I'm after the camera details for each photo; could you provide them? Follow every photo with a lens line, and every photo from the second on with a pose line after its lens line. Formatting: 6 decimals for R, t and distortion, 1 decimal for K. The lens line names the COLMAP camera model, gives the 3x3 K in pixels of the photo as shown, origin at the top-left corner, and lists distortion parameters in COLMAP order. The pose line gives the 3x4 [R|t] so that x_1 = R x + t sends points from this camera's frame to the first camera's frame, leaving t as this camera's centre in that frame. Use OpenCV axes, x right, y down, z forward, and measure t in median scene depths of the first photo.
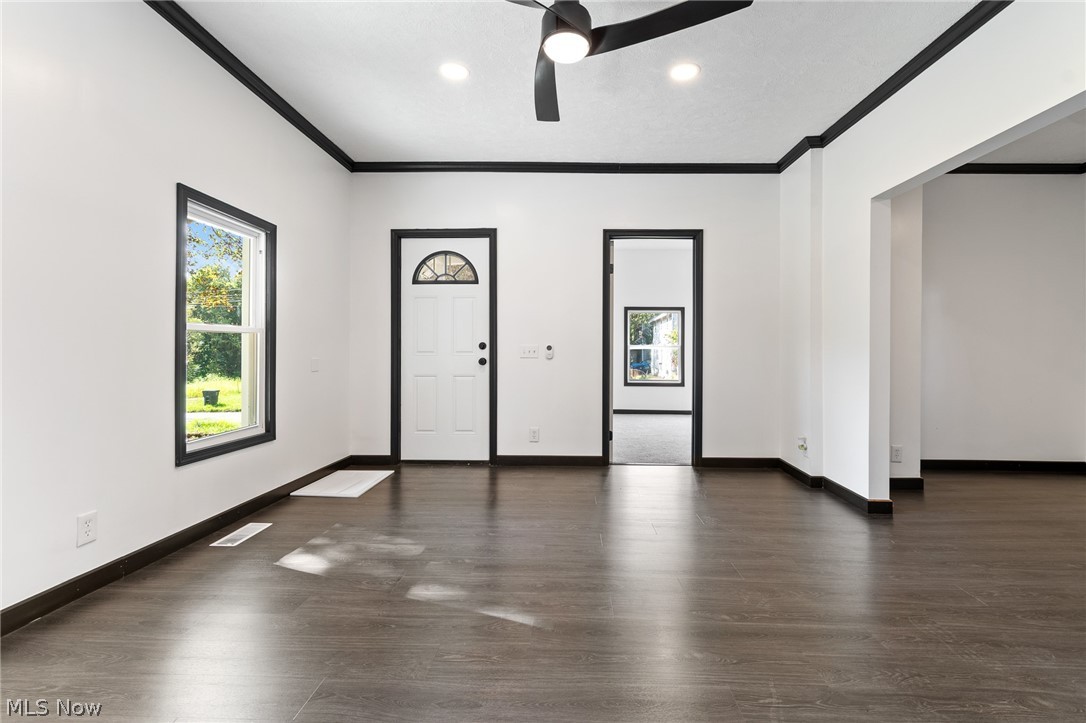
lens RADIAL K [[479.6, 0, 571.4], [0, 479.6, 347.8], [0, 0, 1]] dist [0.000857, -0.000204]
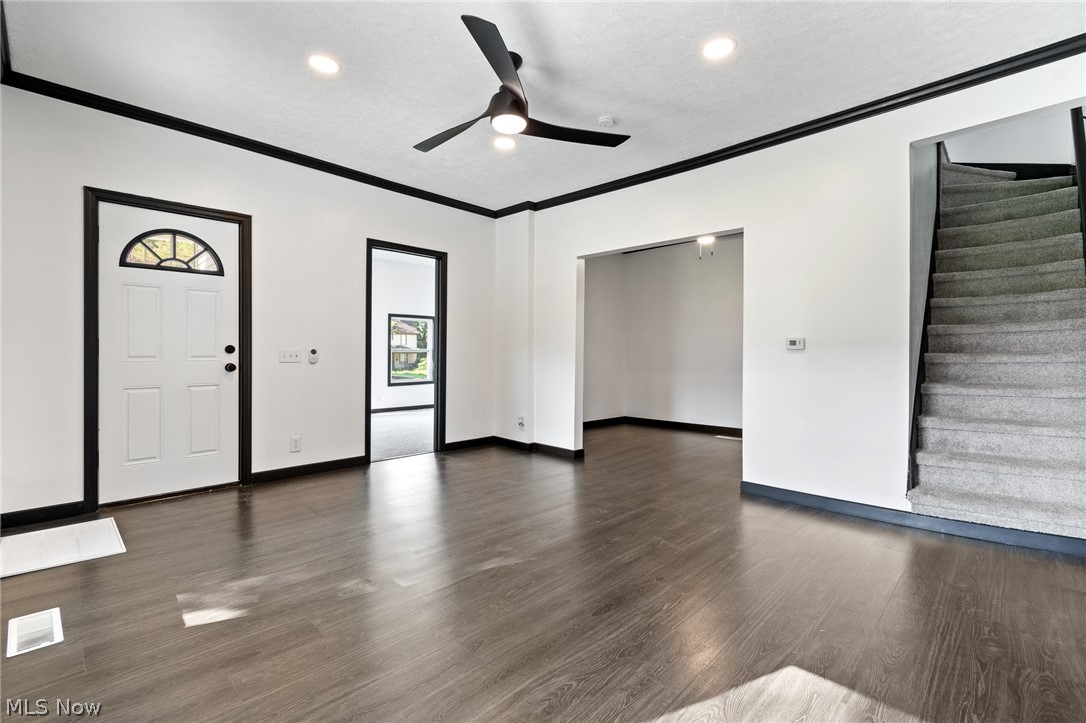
lens RADIAL K [[479.6, 0, 524.5], [0, 479.6, 351.4], [0, 0, 1]] dist [0.000857, -0.000204]
pose [[0.697358, 0.000803, 0.716723, -0.437315], [-0.006105, 0.999970, 0.004821, -0.007498], [-0.716697, -0.007738, 0.697342, 0.025443]]
